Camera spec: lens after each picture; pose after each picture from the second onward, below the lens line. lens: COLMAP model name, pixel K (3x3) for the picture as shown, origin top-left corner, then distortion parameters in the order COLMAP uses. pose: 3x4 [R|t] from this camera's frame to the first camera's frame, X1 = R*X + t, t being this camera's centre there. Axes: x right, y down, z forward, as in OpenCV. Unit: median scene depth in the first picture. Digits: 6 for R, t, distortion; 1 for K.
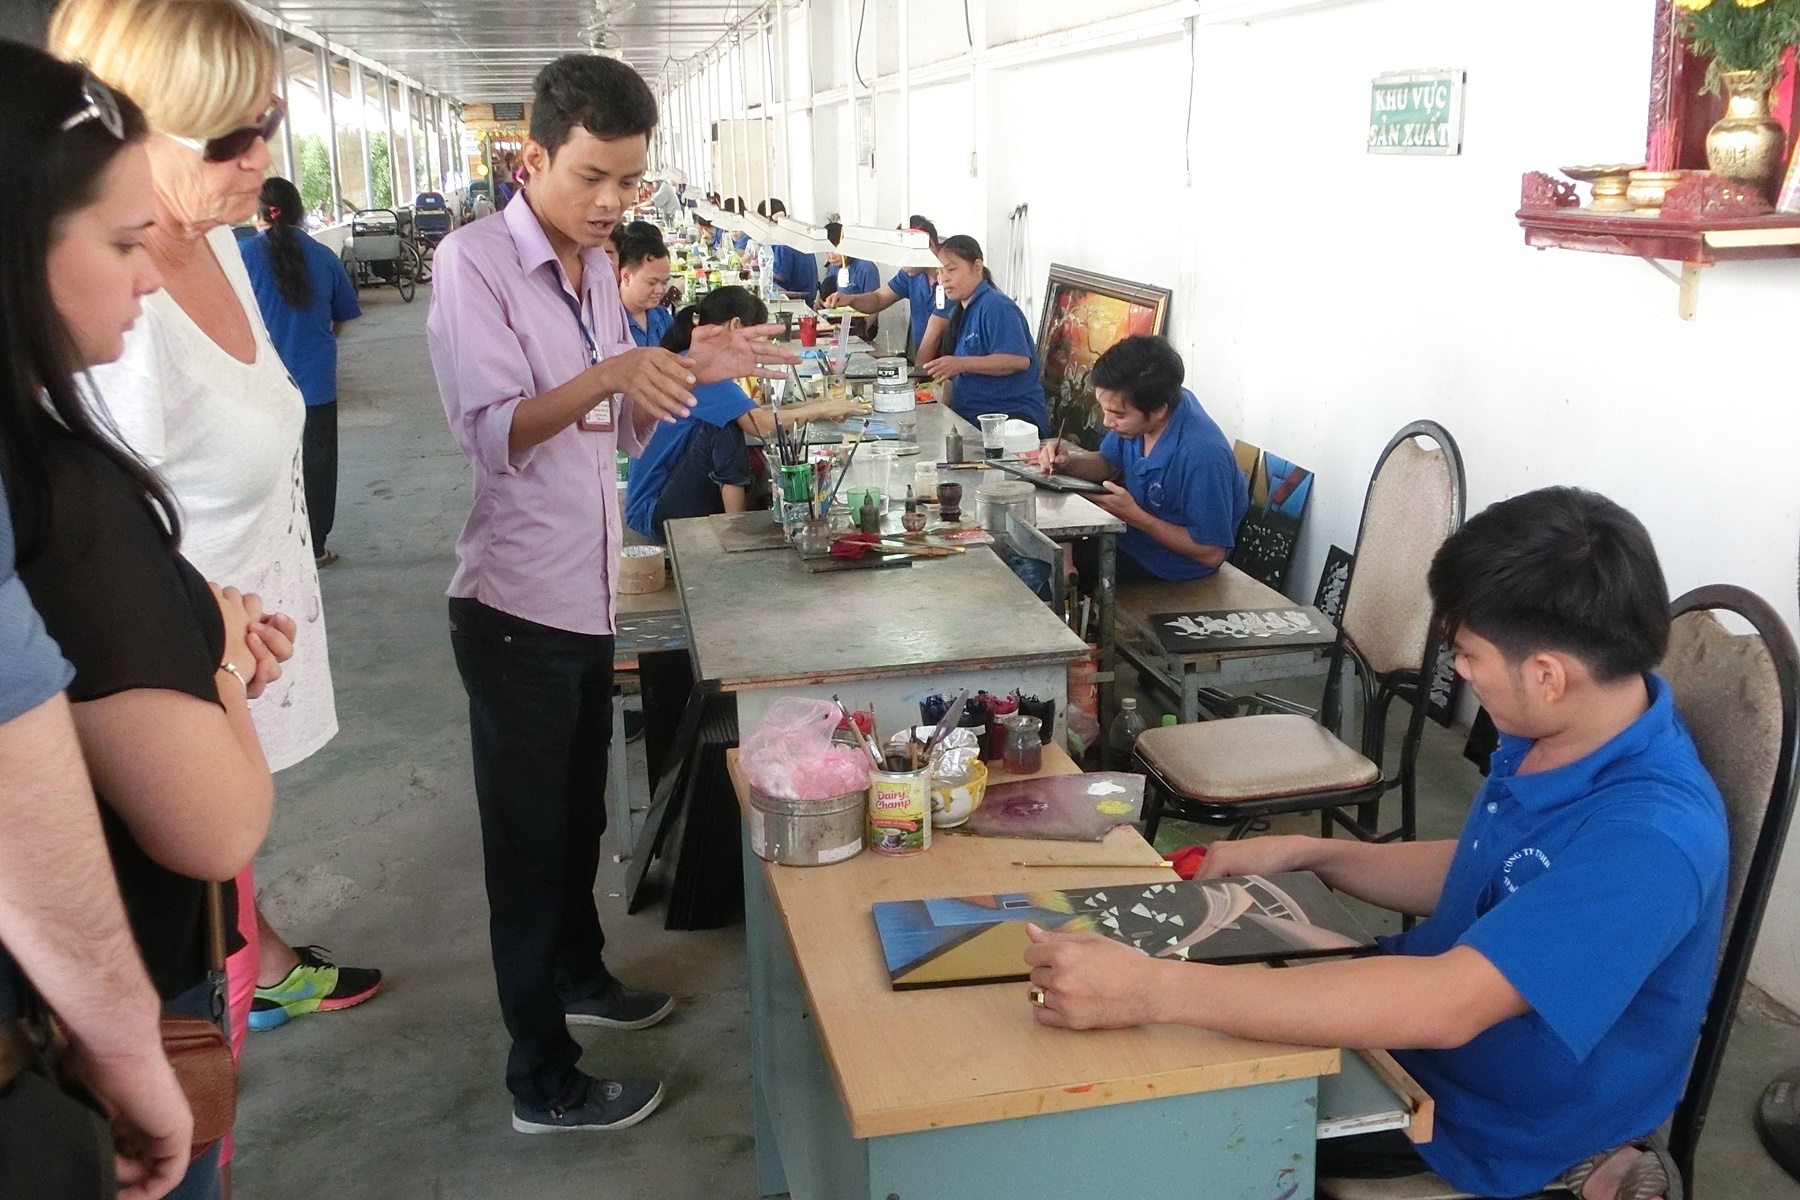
lens RADIAL K [[1776.0, 0, 900.0], [0, 1776.0, 600.0], [0, 0, 1]] dist [-0.063551, 0.112998]
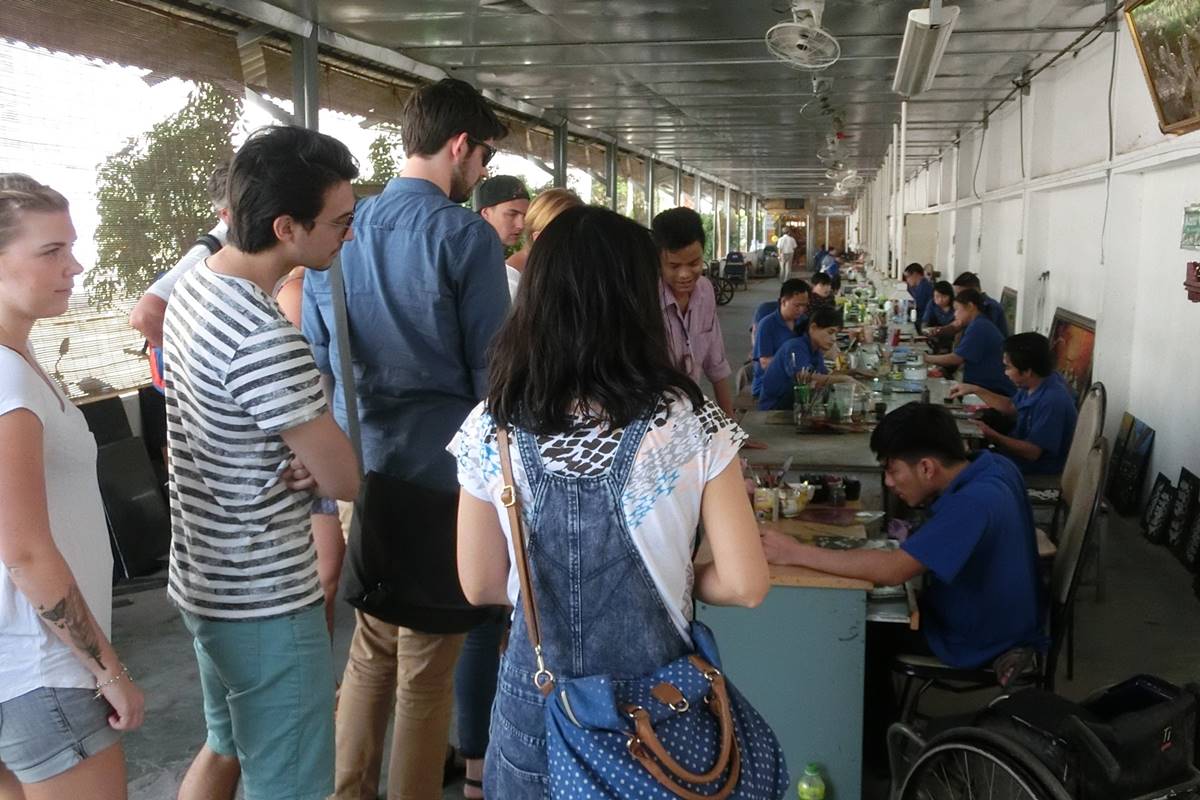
lens RADIAL K [[1184.0, 0, 600.0], [0, 1184.0, 400.0], [0, 0, 1]] dist [-0.063551, 0.112998]
pose [[0.926801, 0.072425, -0.368503, 0.050552], [-0.109900, 0.990578, -0.081715, 0.017379], [0.359112, 0.116232, 0.926028, -0.085152]]
